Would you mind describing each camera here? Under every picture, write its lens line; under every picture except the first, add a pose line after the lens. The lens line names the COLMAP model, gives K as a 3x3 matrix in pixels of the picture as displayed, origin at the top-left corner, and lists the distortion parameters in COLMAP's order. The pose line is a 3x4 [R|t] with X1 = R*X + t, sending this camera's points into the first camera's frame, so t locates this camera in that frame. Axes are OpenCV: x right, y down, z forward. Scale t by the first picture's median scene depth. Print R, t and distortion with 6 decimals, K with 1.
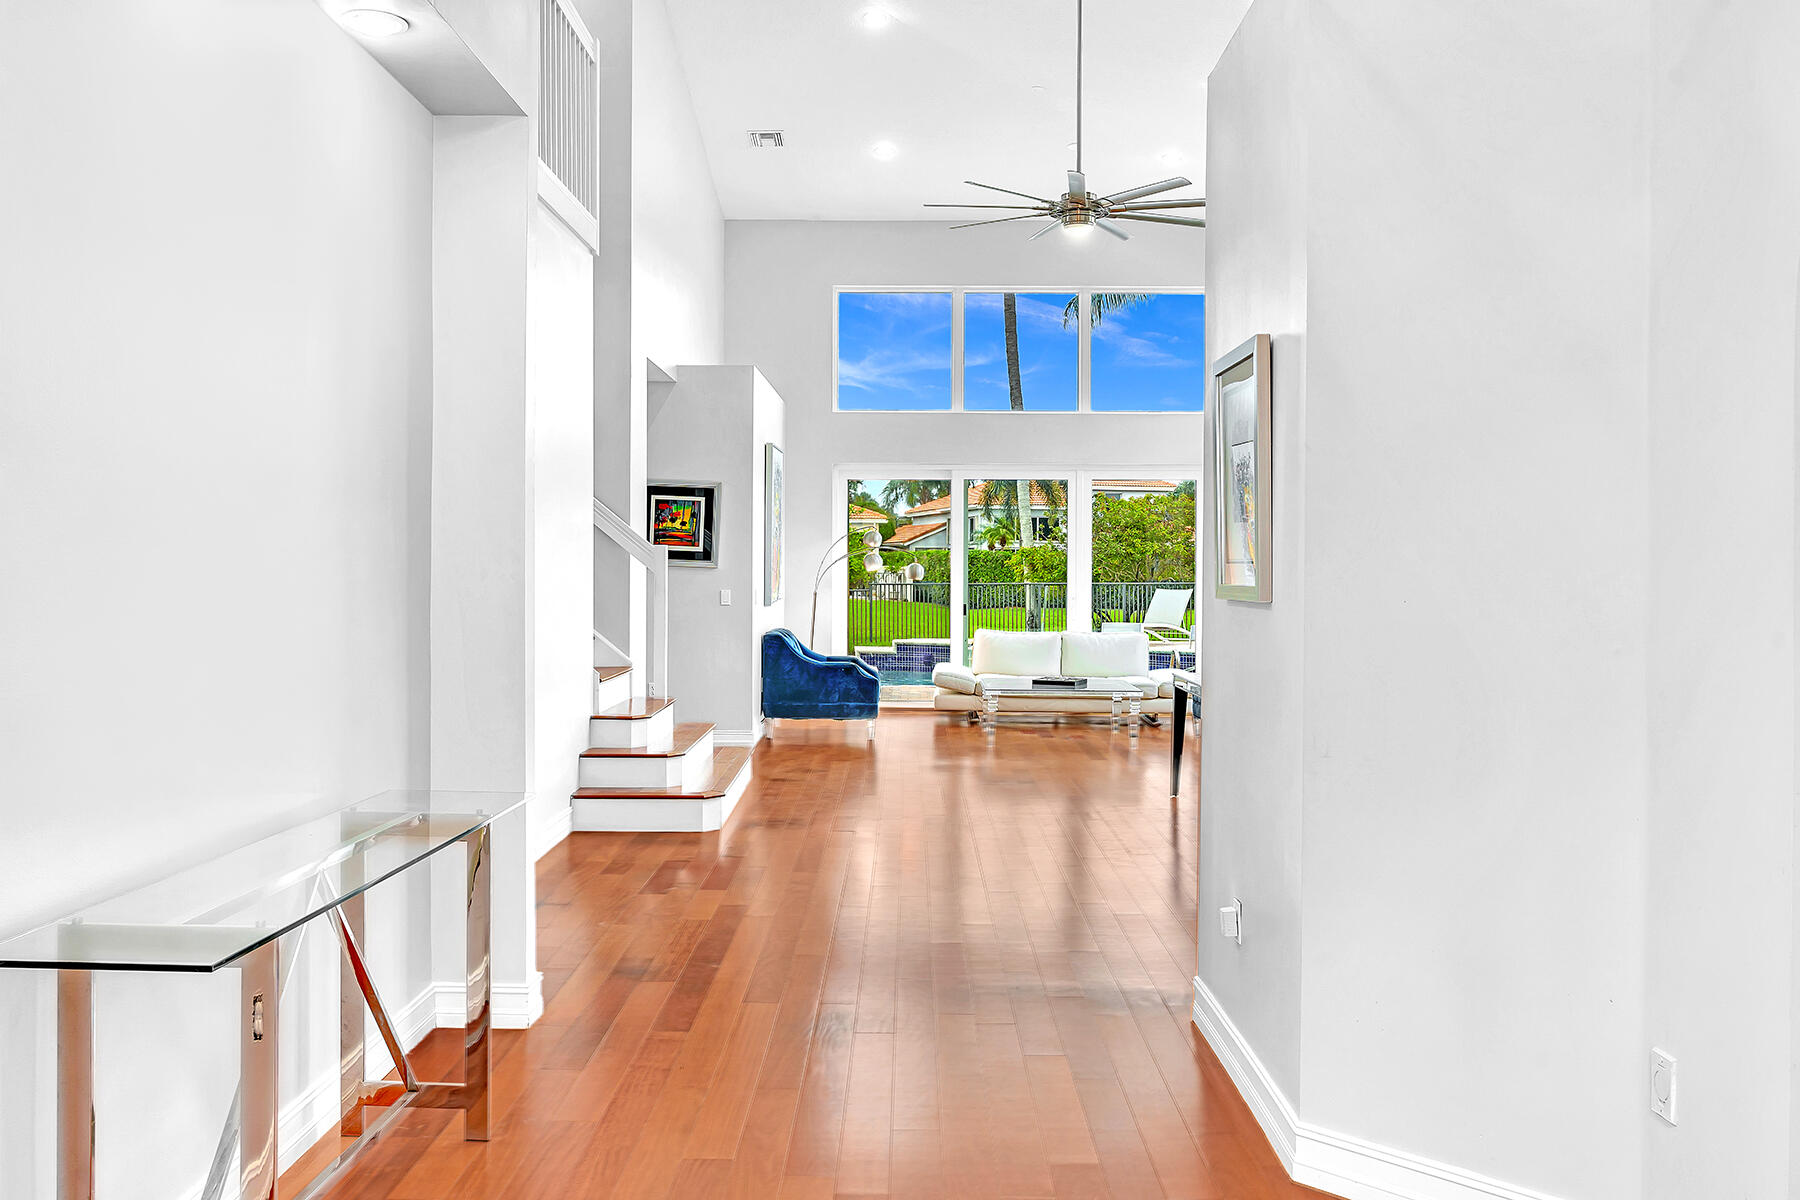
lens RADIAL K [[1530.7, 0, 900.8], [0, 1530.7, 571.8], [0, 0, 1]] dist [-0.003170, -0.002584]
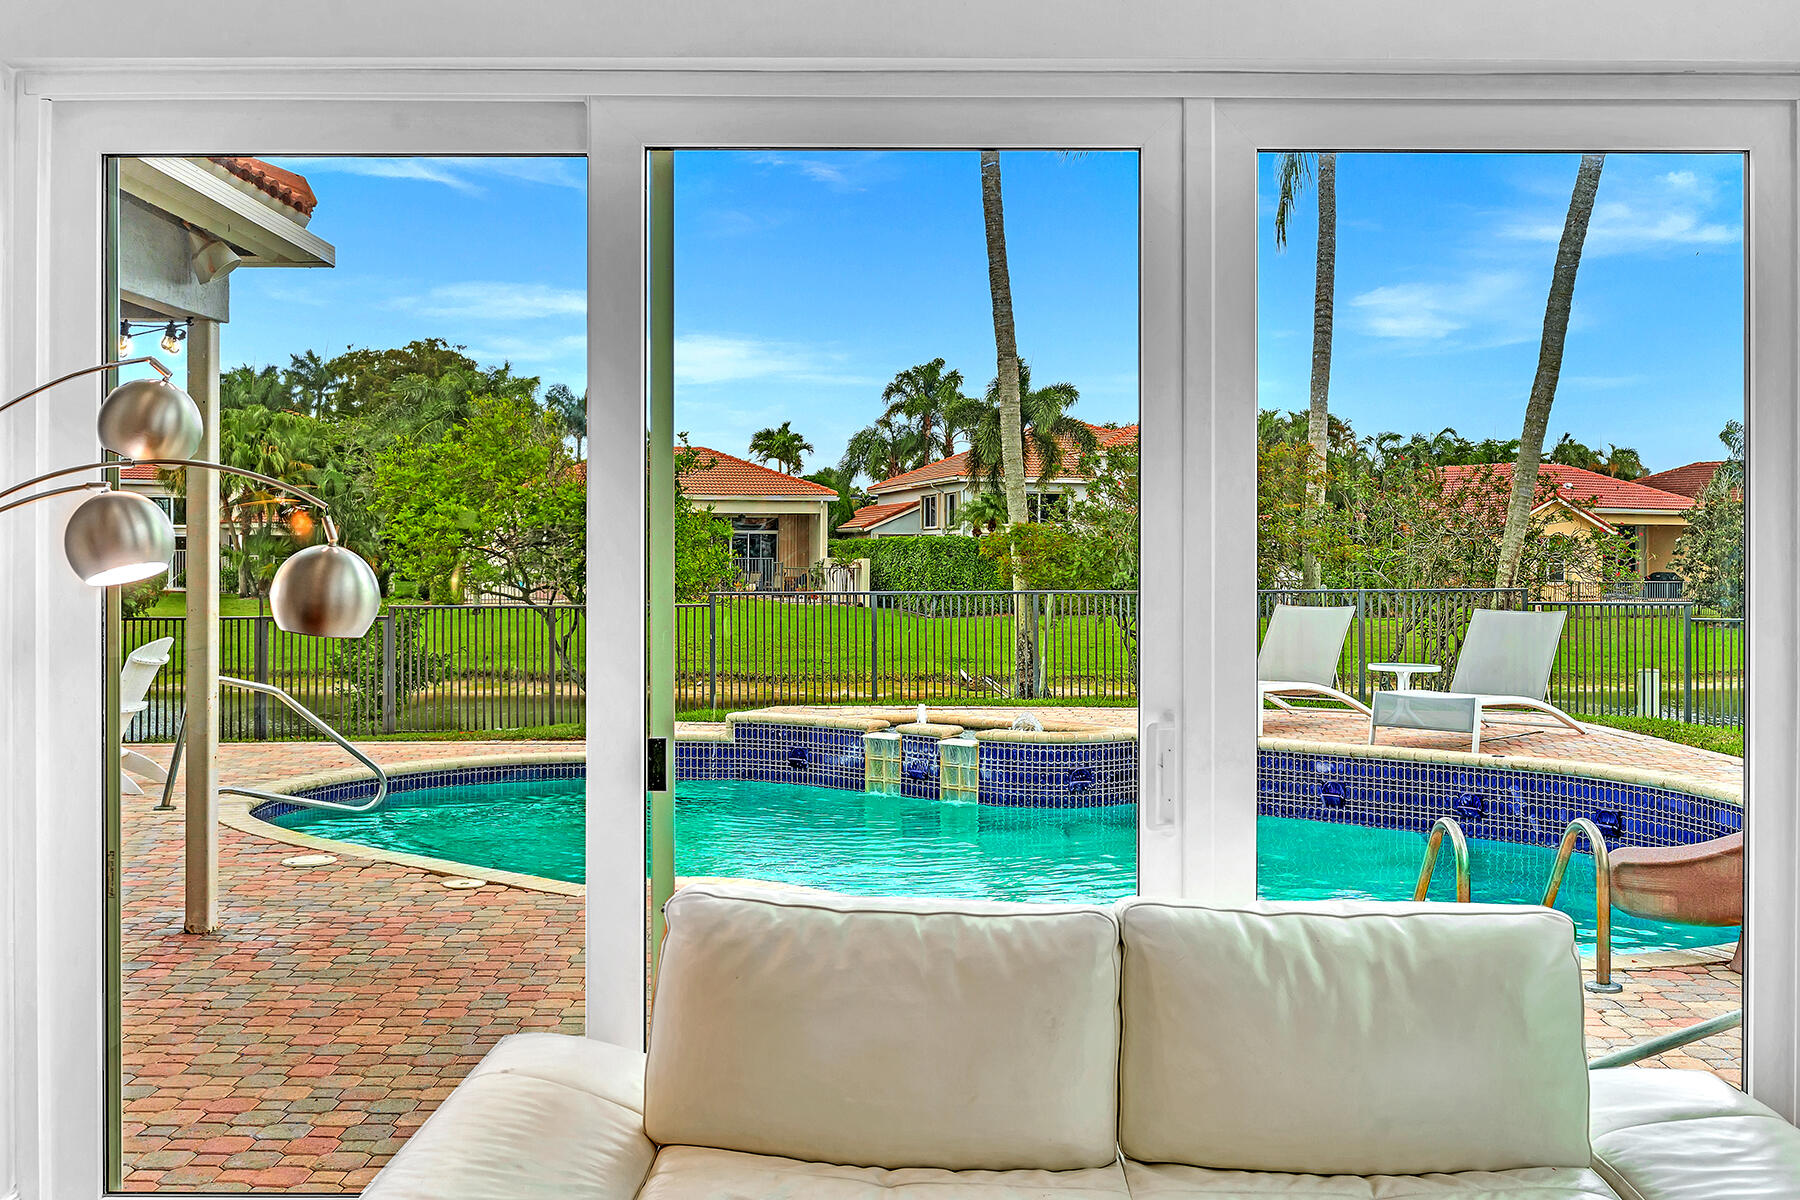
lens RADIAL K [[1725.0, 0, 900.0], [0, 1725.0, 600.0], [0, 0, 1]] dist [-0.001897, 0.003345]
pose [[0.999974, -0.003360, 0.006438, 0.090089], [0.003227, 0.999786, 0.020456, -0.003681], [-0.006505, -0.020435, 0.999770, 0.906848]]
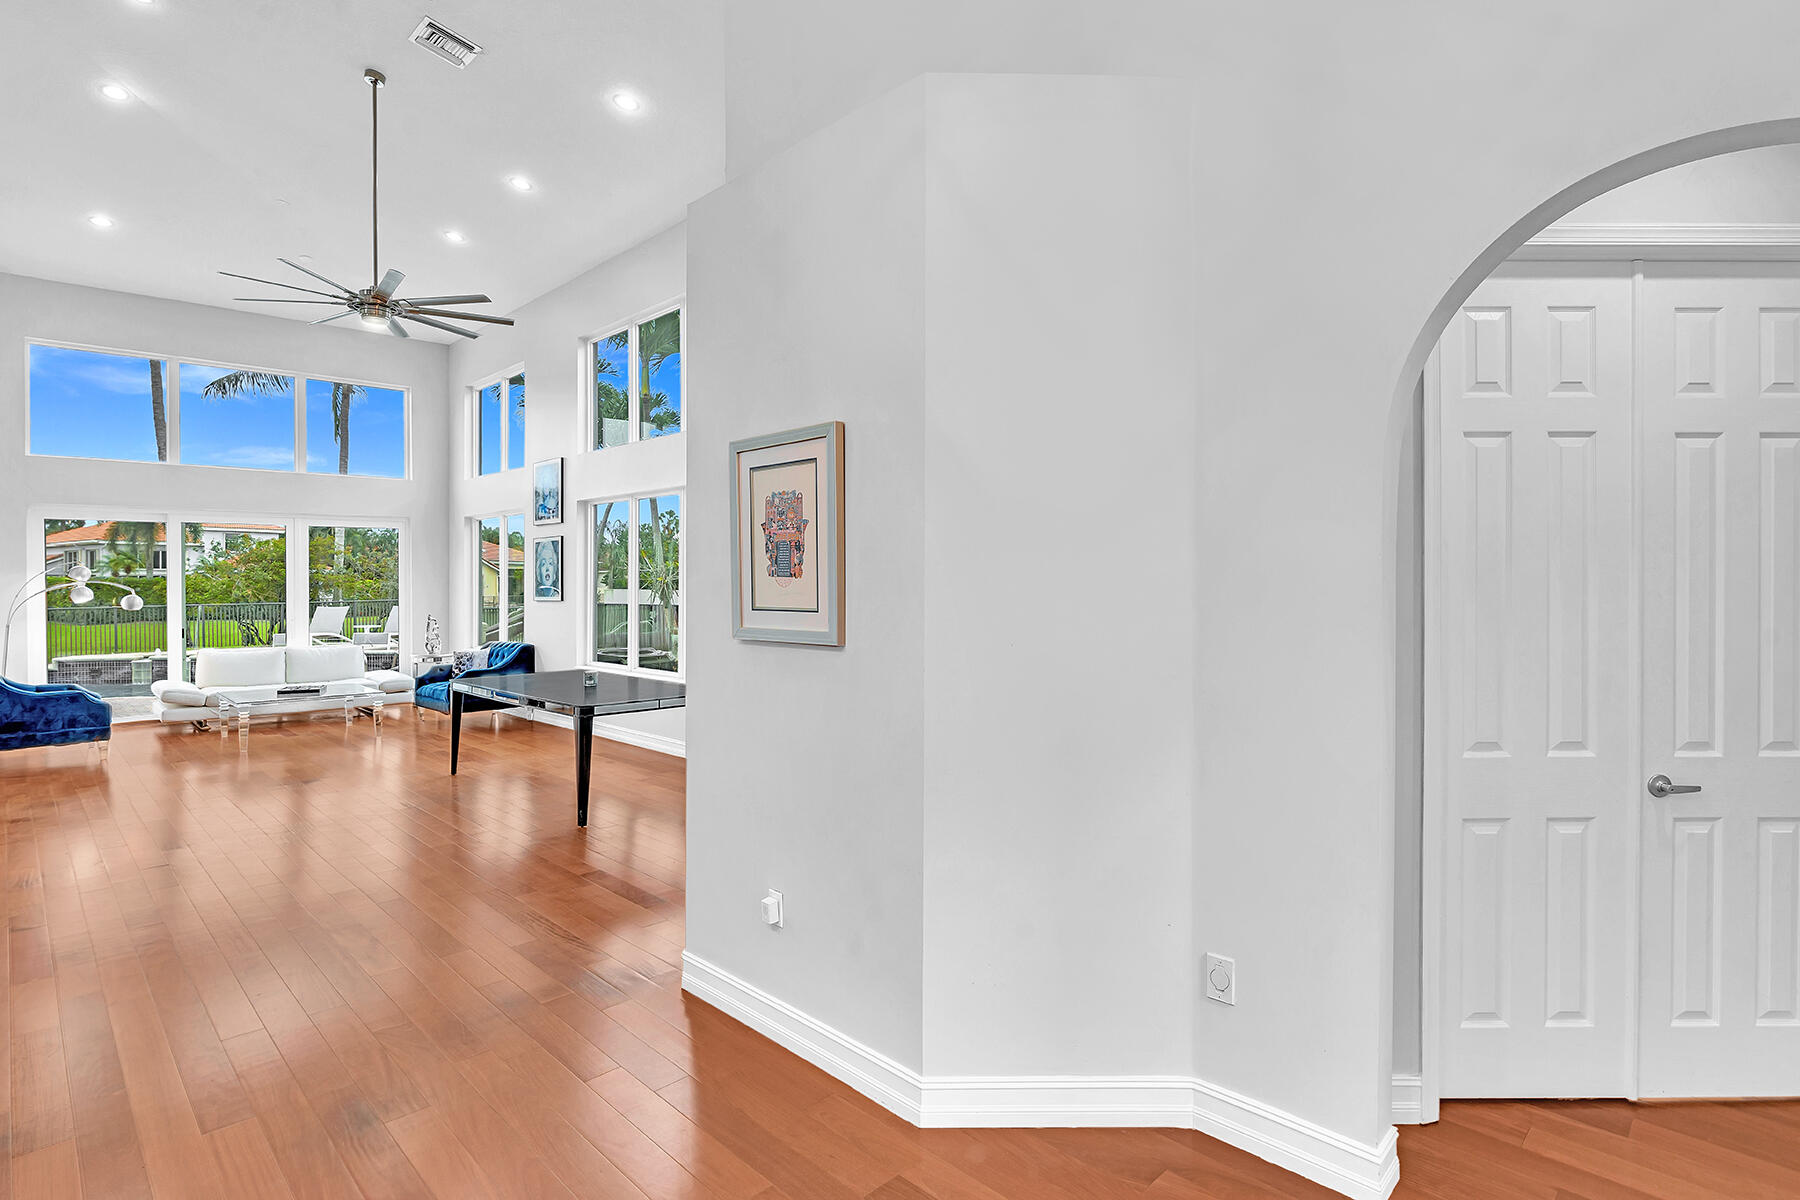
lens RADIAL K [[909.3, 0, 898.8], [0, 909.3, 584.1], [0, 0, 1]] dist [-0.001911, 0.000416]
pose [[0.706461, -0.009723, 0.707685, -0.073935], [0.011910, 0.999927, 0.001849, -0.008965], [-0.707652, 0.007123, 0.706526, 0.145317]]
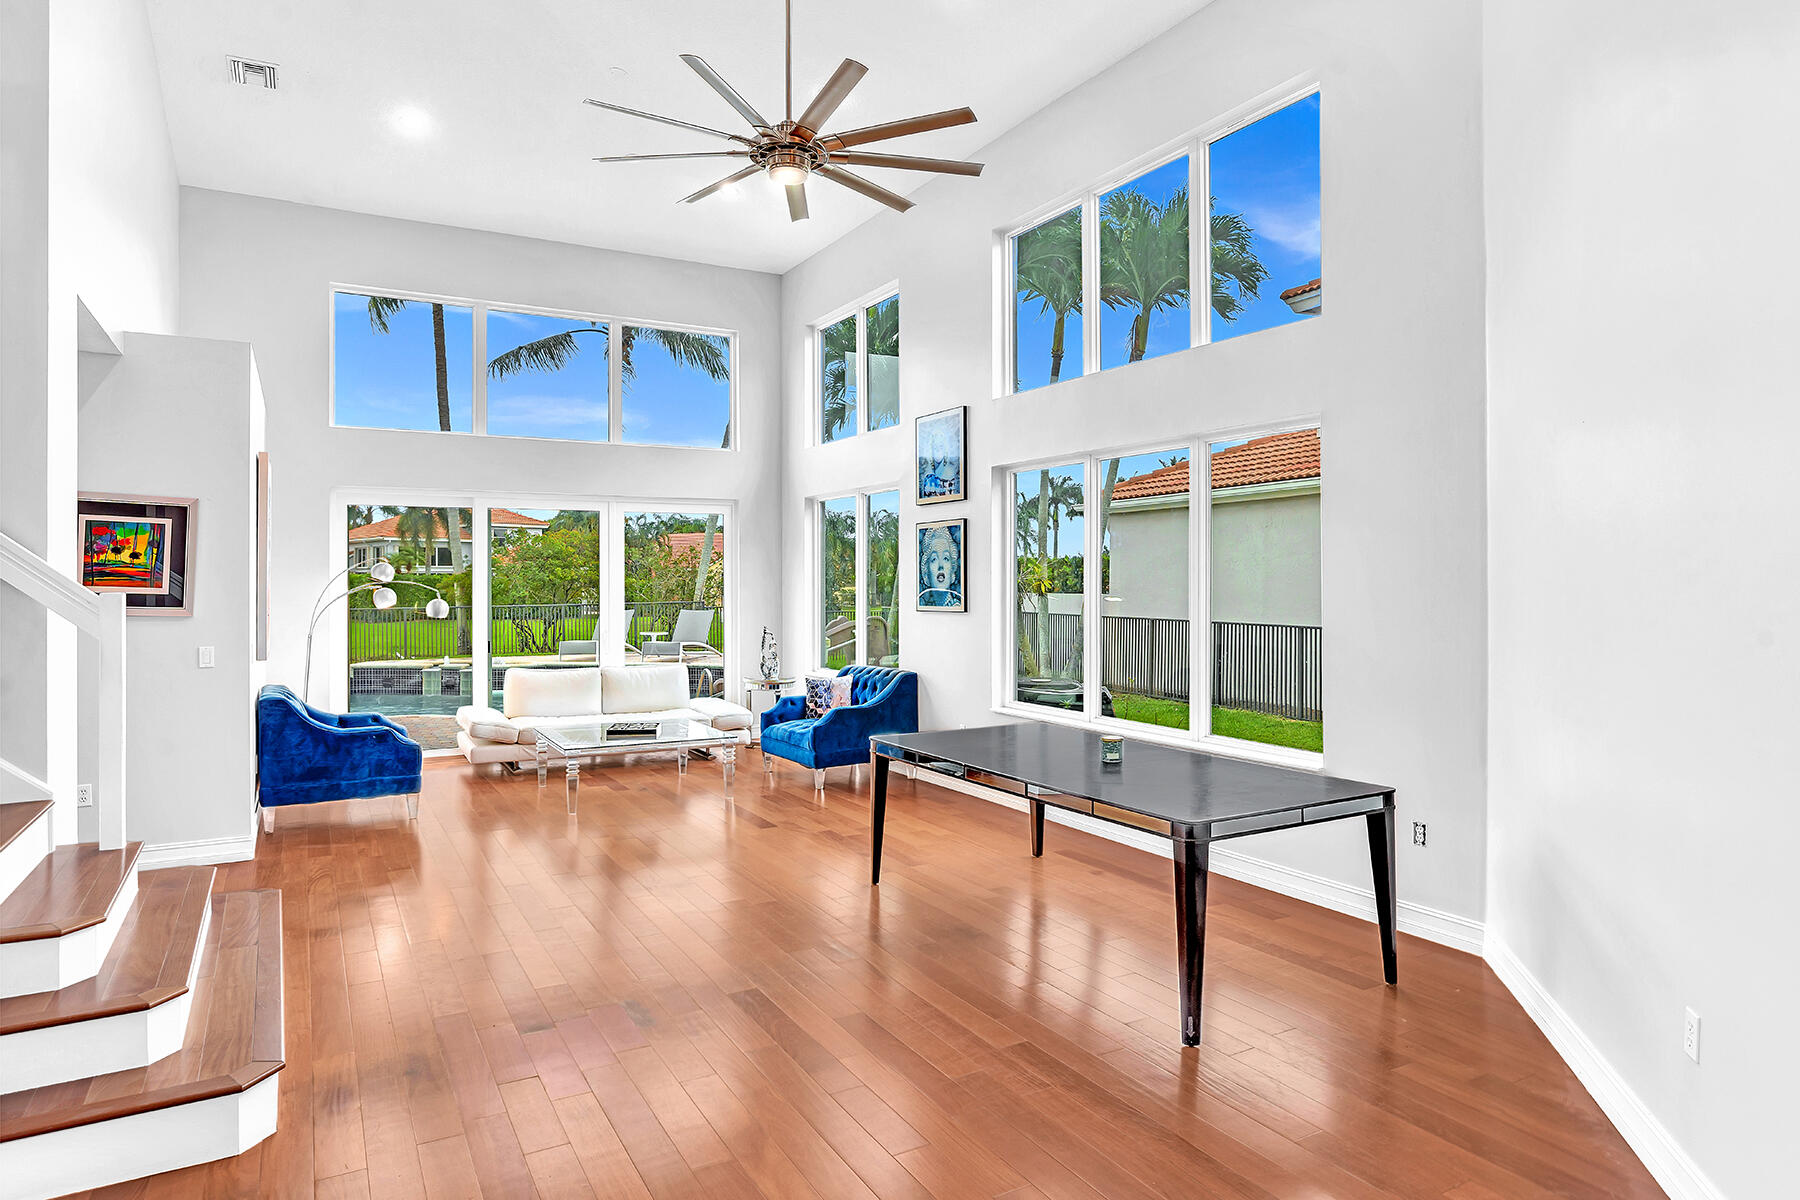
lens RADIAL K [[1051.0, 0, 906.8], [0, 1051.0, 578.1], [0, 0, 1]] dist [-0.007382, 0.000404]
pose [[0.863301, -0.006358, 0.504649, -0.072662], [0.010181, 0.999937, -0.004819, -0.014003], [-0.504586, 0.009298, 0.863311, 0.372371]]
